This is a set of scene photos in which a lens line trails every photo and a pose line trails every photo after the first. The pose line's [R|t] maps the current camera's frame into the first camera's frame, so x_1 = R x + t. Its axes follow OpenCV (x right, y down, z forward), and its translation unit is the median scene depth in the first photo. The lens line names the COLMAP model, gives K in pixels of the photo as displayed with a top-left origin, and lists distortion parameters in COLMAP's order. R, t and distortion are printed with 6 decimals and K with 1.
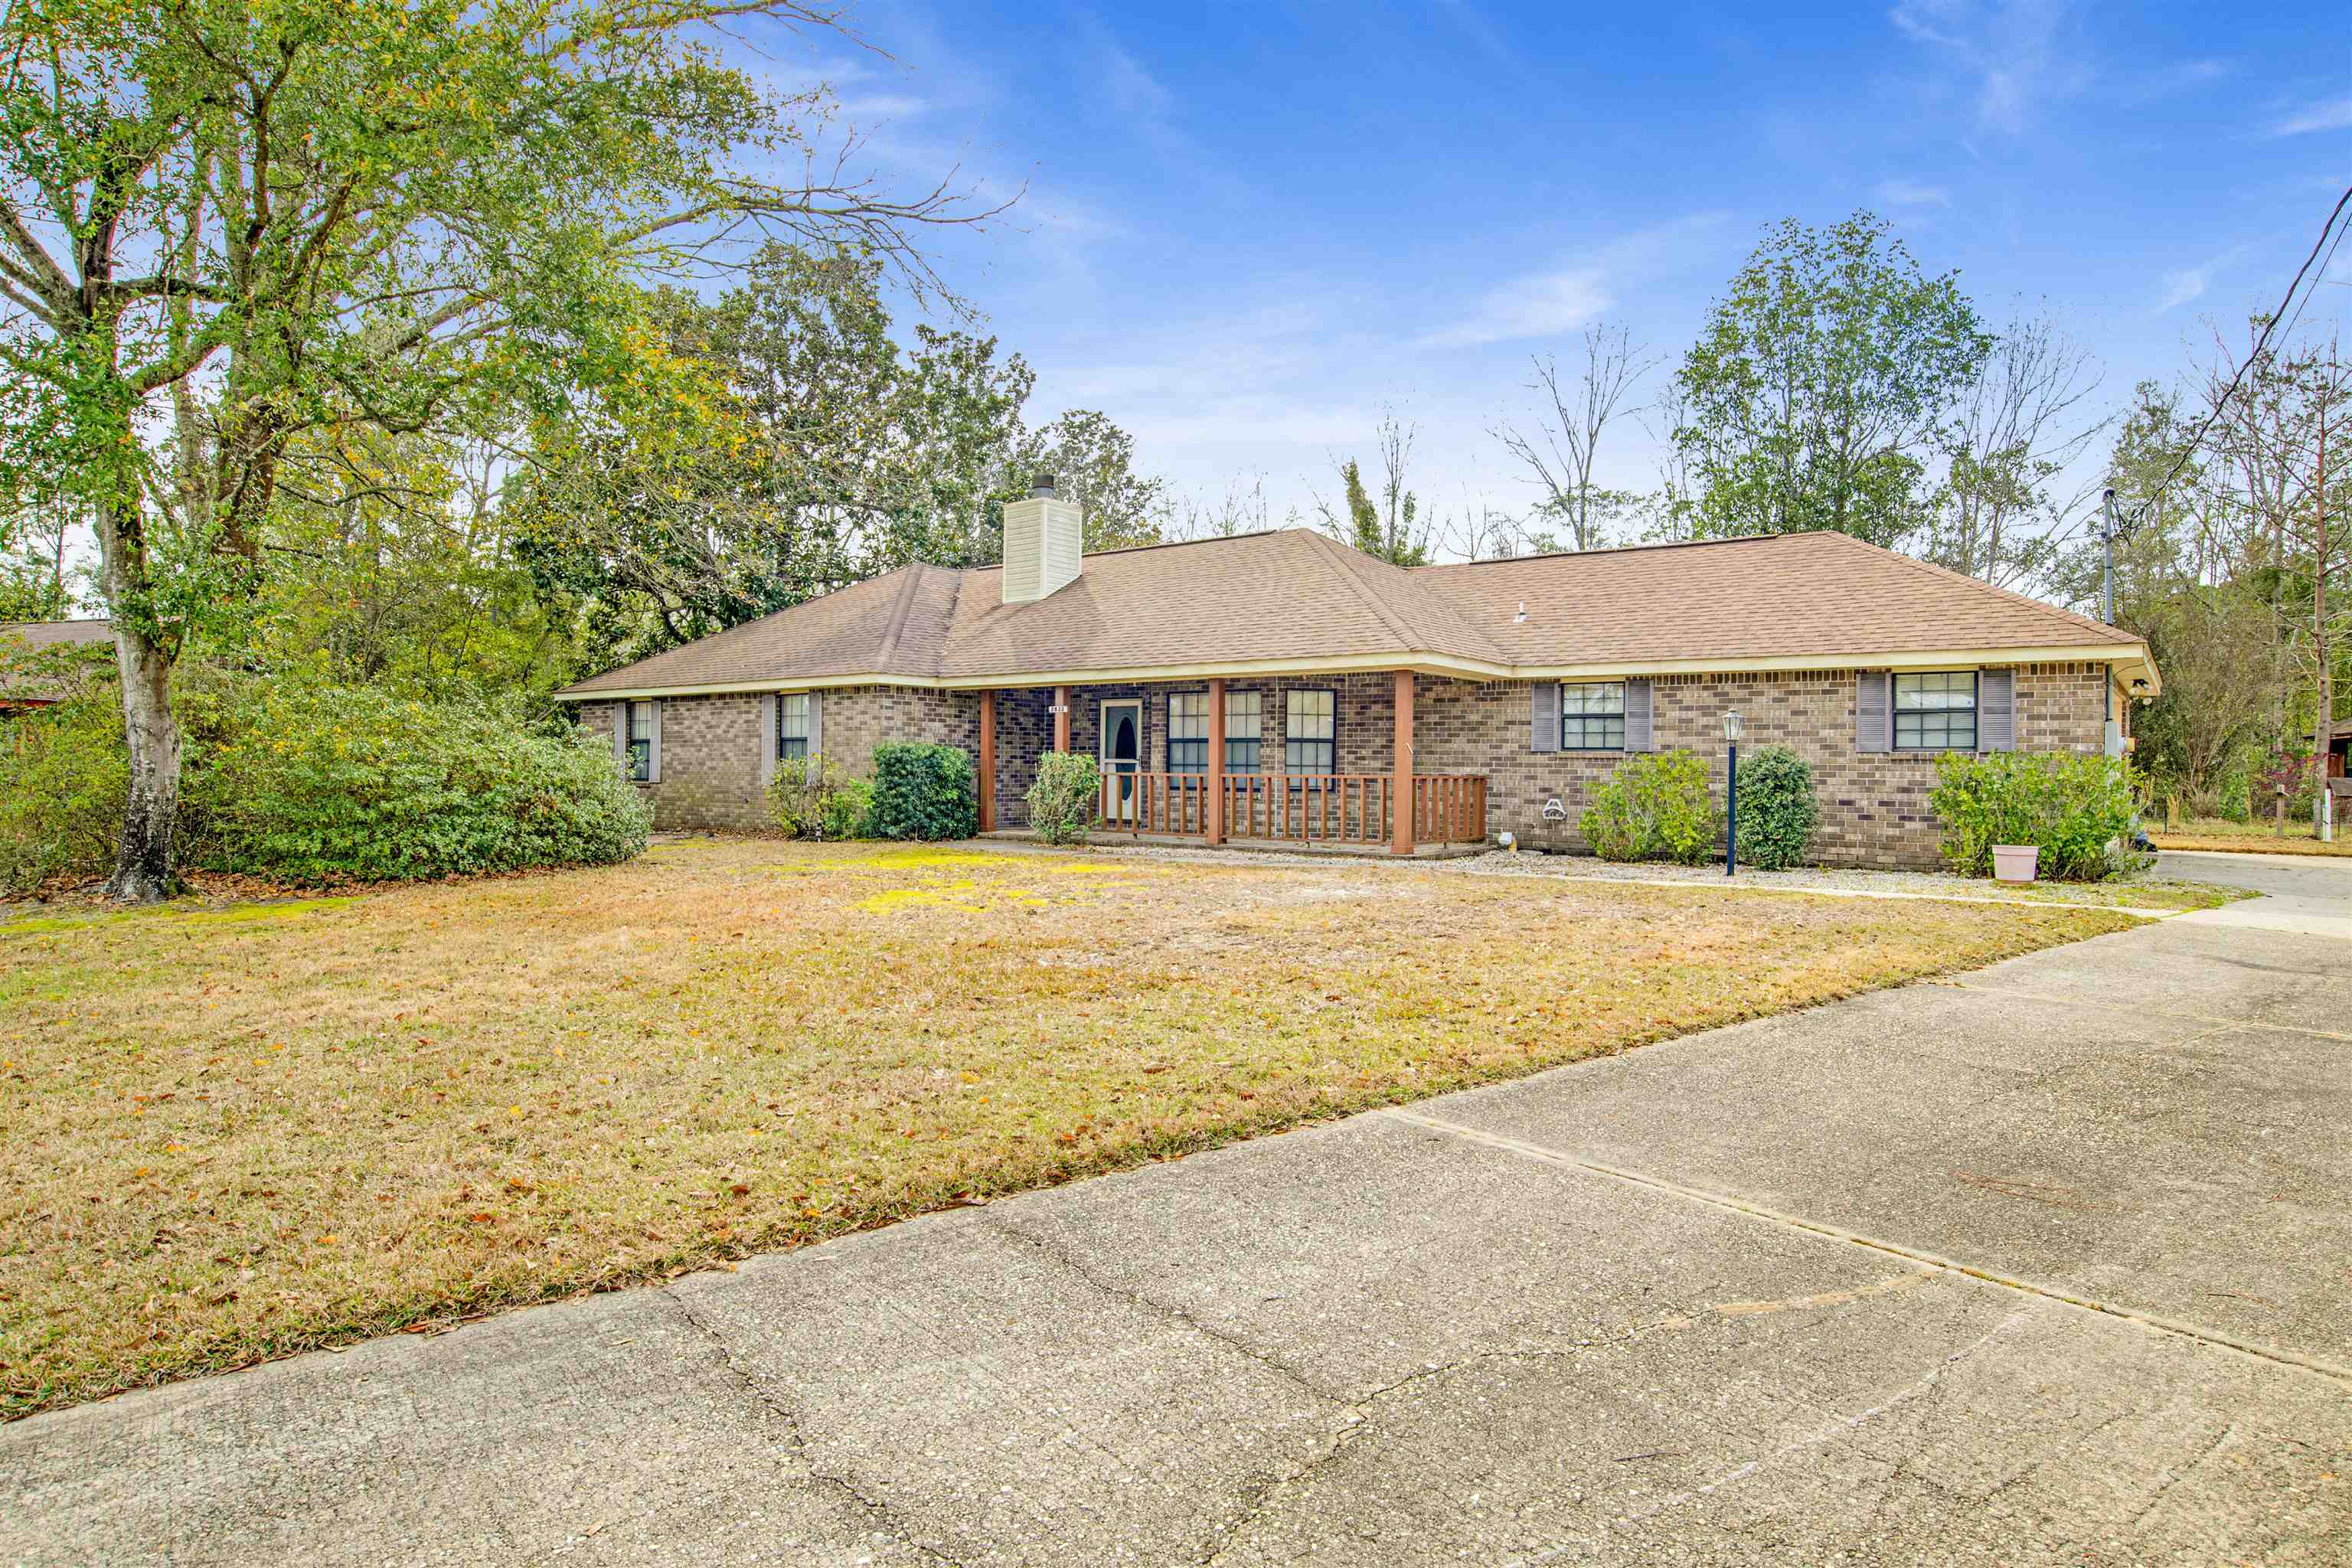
lens RADIAL K [[1377.5, 0, 1164.4], [0, 1377.5, 769.2], [0, 0, 1]] dist [-0.043369, 0.001505]
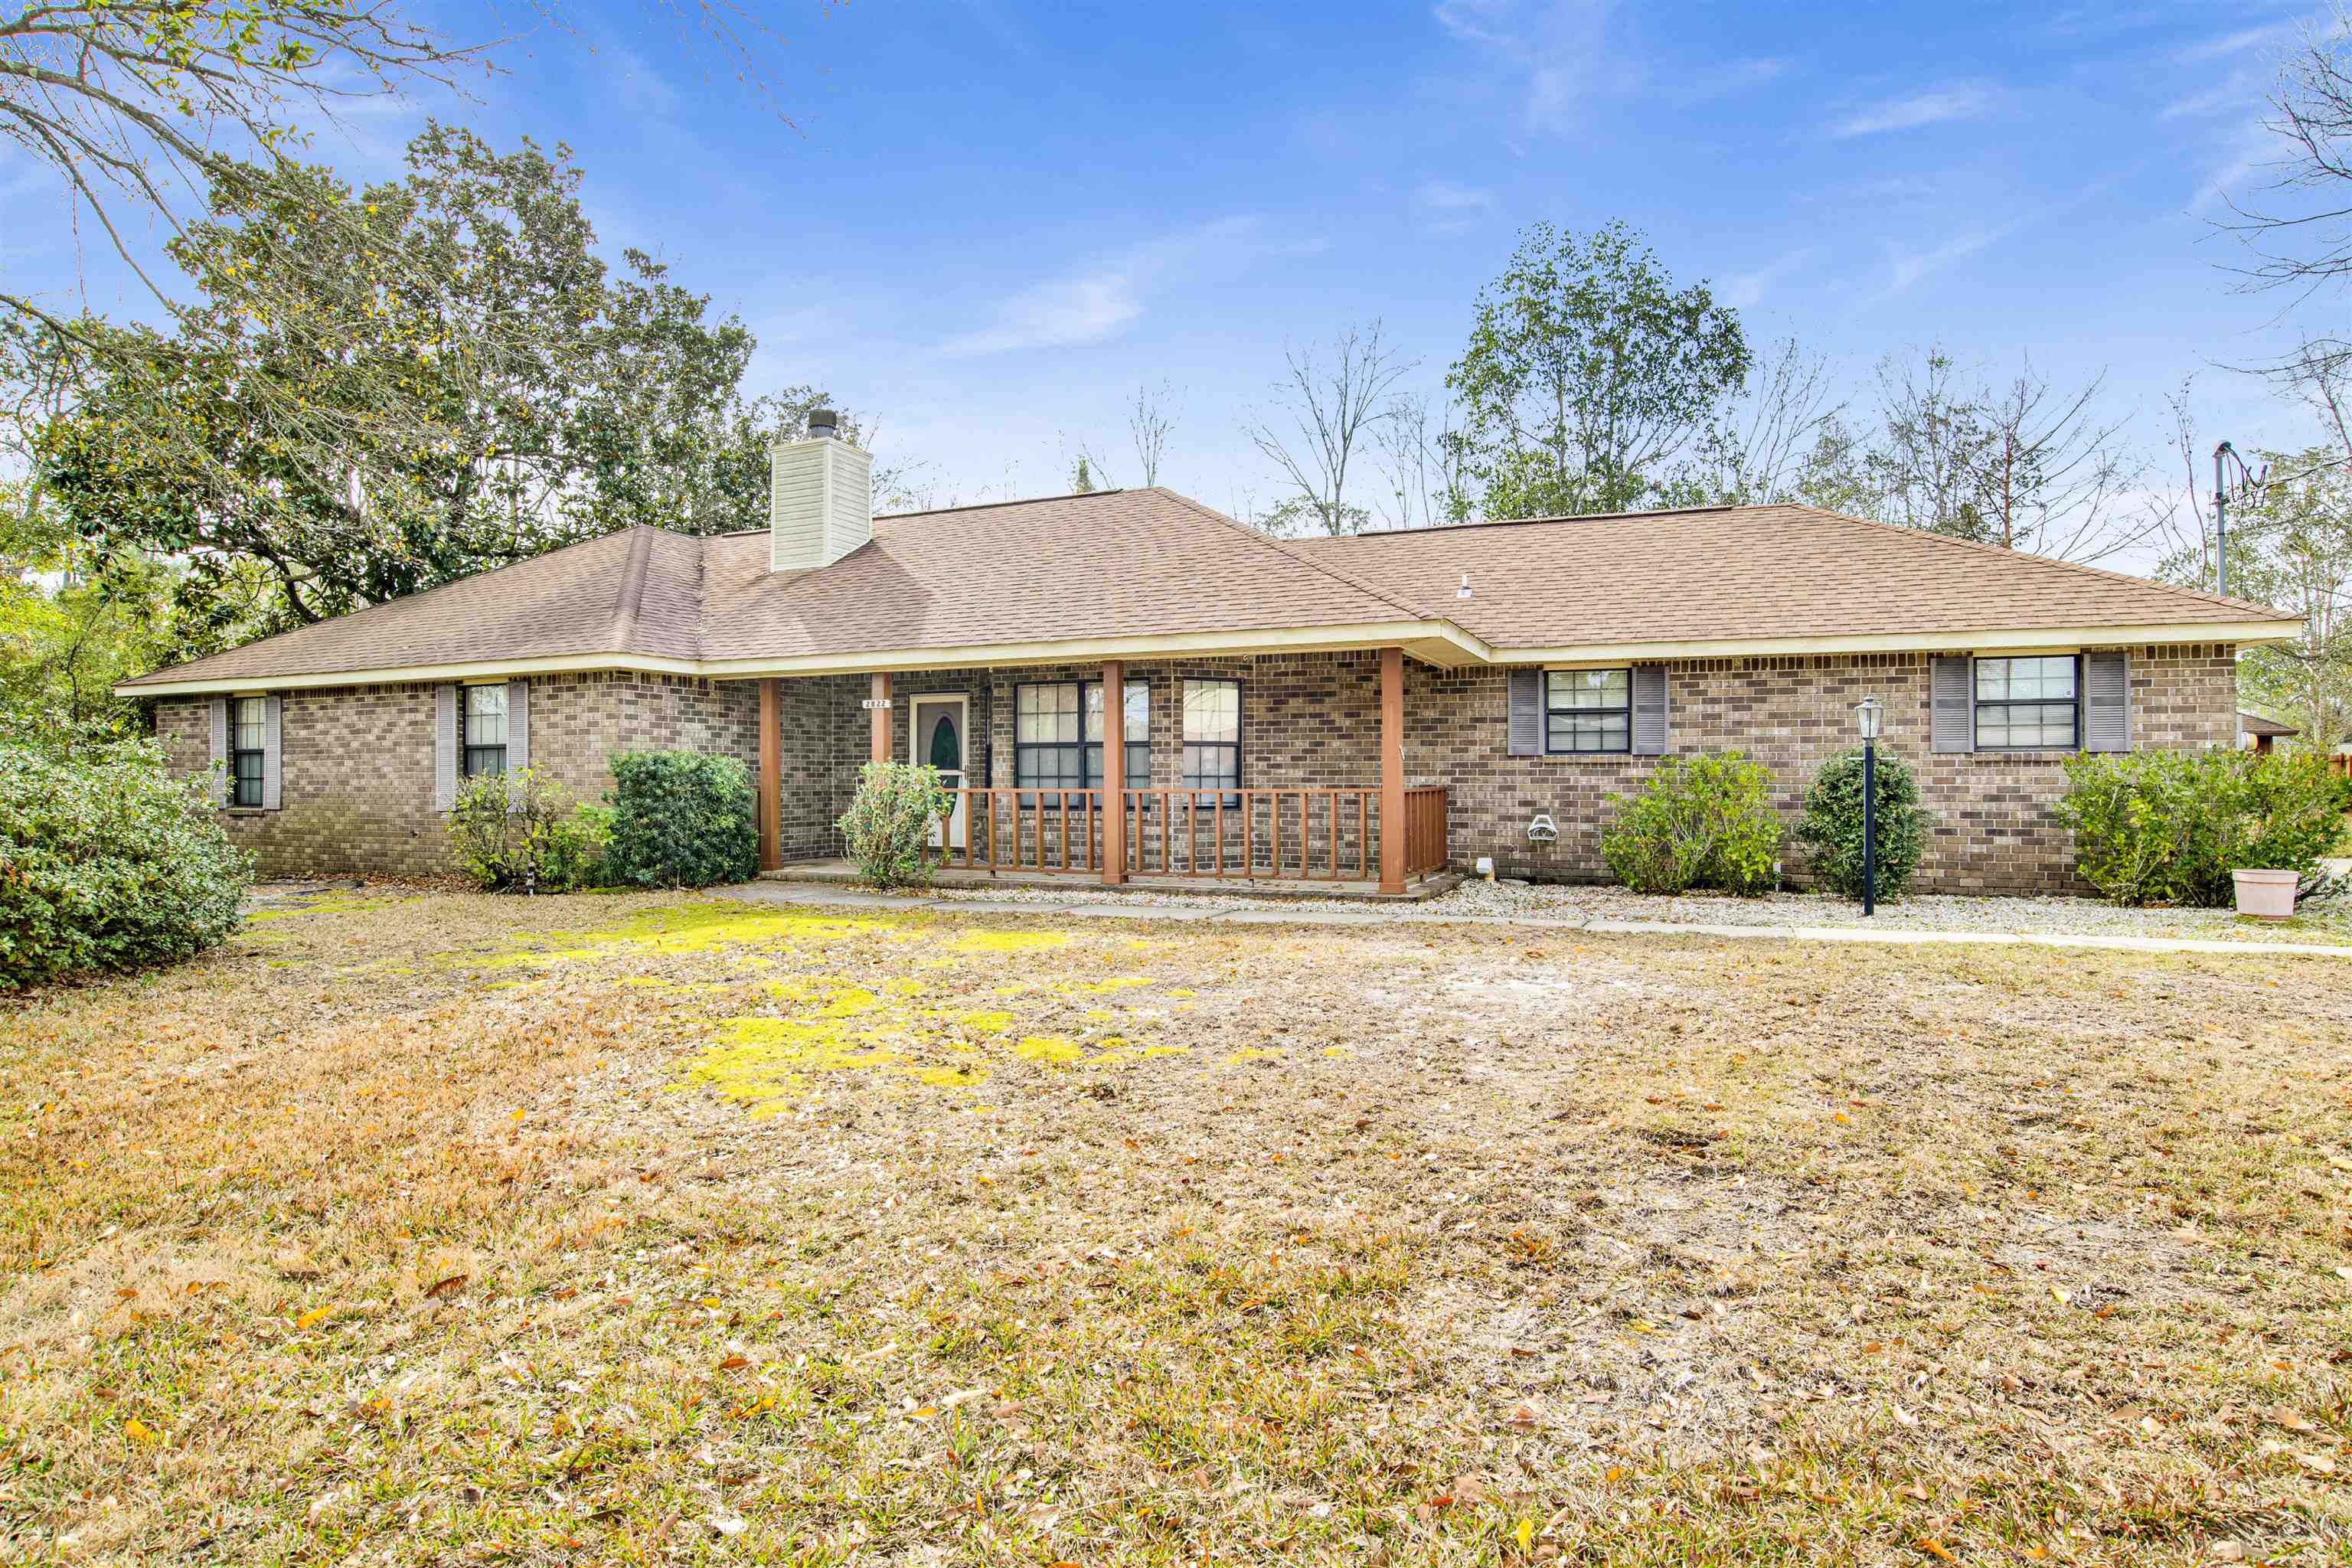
lens RADIAL K [[1275.4, 0, 1178.3], [0, 1275.4, 782.2], [0, 0, 1]] dist [-0.057937, 0.016623]
pose [[0.965301, -0.013105, 0.260811, -0.100350], [0.011774, 0.999908, 0.006667, -0.004074], [-0.260875, -0.003365, 0.965367, 0.299378]]
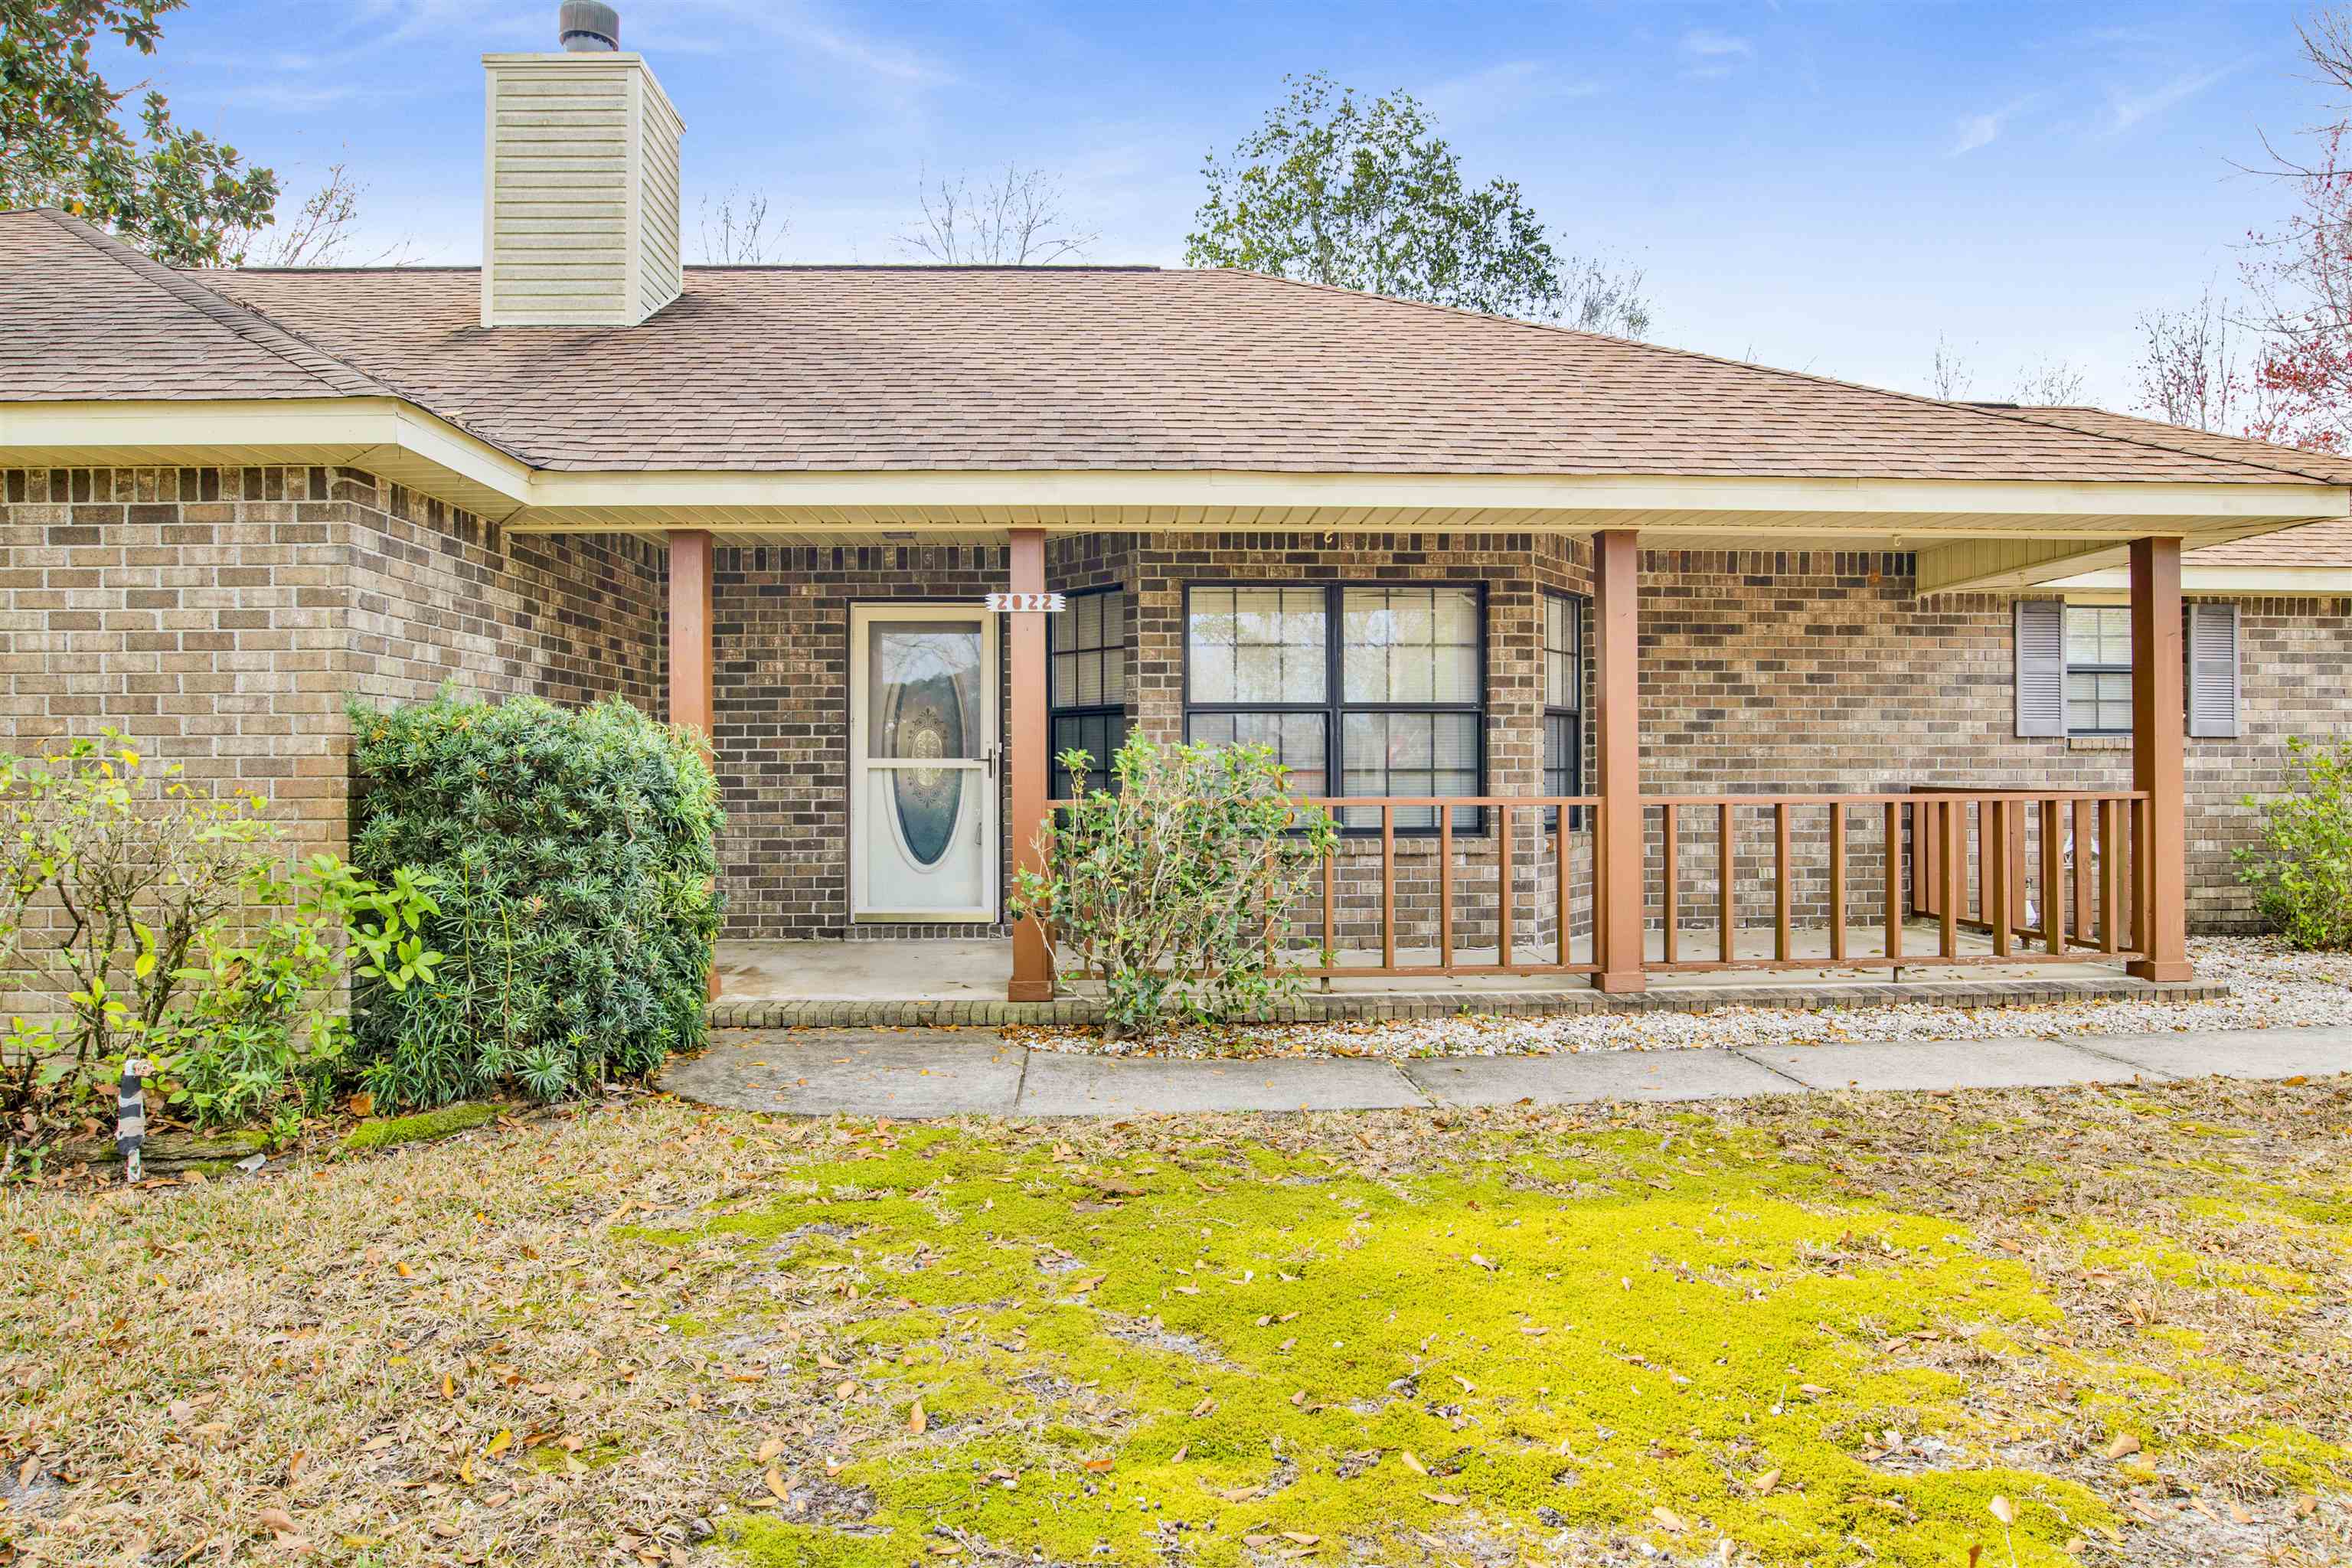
lens RADIAL K [[1405.2, 0, 1177.8], [0, 1405.2, 781.3], [0, 0, 1]] dist [-0.041360, 0.003326]
pose [[0.745474, -0.018481, 0.666278, -0.271014], [0.011134, 0.999821, 0.015276, -0.006845], [-0.666441, -0.003970, 0.745547, 0.739383]]
